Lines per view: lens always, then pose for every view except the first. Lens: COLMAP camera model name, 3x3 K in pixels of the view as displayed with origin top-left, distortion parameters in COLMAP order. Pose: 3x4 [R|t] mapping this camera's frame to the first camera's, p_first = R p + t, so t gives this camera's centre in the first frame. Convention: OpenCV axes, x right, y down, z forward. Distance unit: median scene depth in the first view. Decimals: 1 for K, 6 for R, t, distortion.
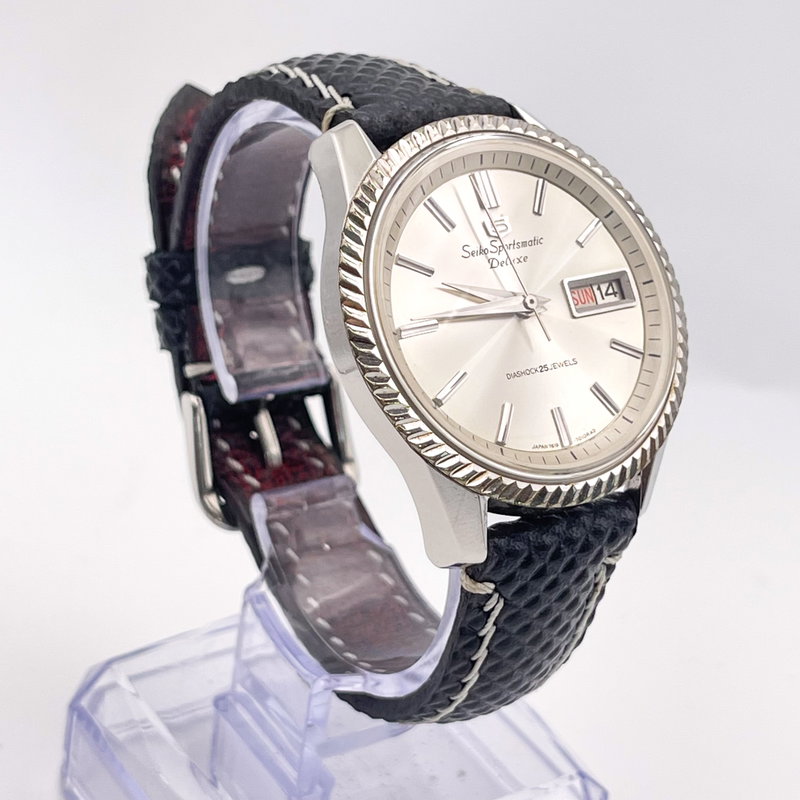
lens RADIAL K [[1799.0, 0, 403.2], [0, 1799.0, 399.7], [0, 0, 1]] dist [0.277391, 0.000000]
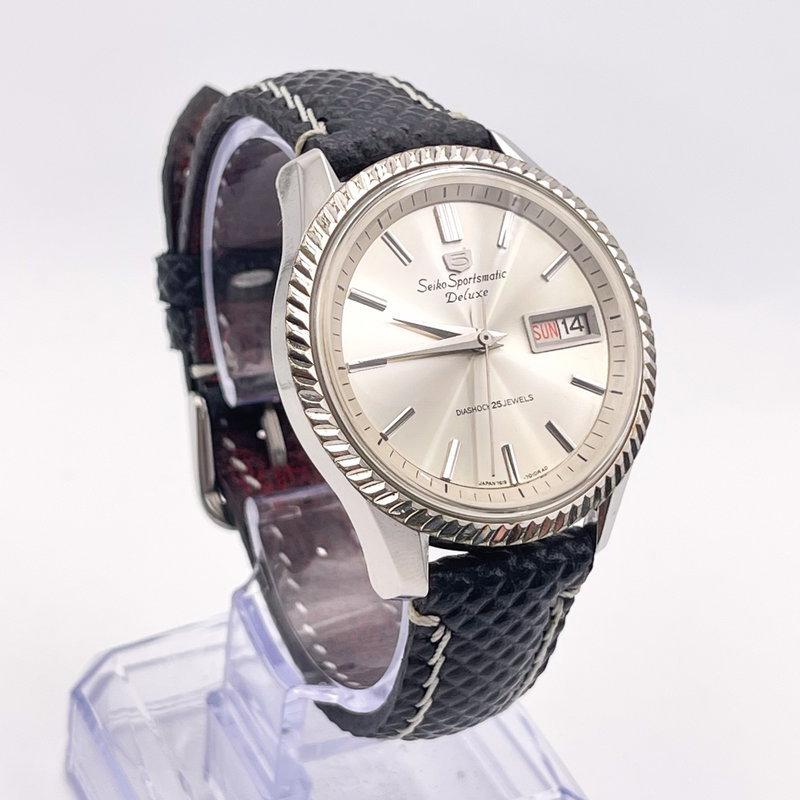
lens RADIAL K [[1799.0, 0, 396.1], [0, 1799.0, 395.4], [0, 0, 1]] dist [0.277391, 0.000000]
pose [[0.994520, 0.038281, -0.097282, 0.112895], [-0.034451, 0.998575, 0.040751, -0.057855], [0.098704, -0.037176, 0.994422, 0.001464]]
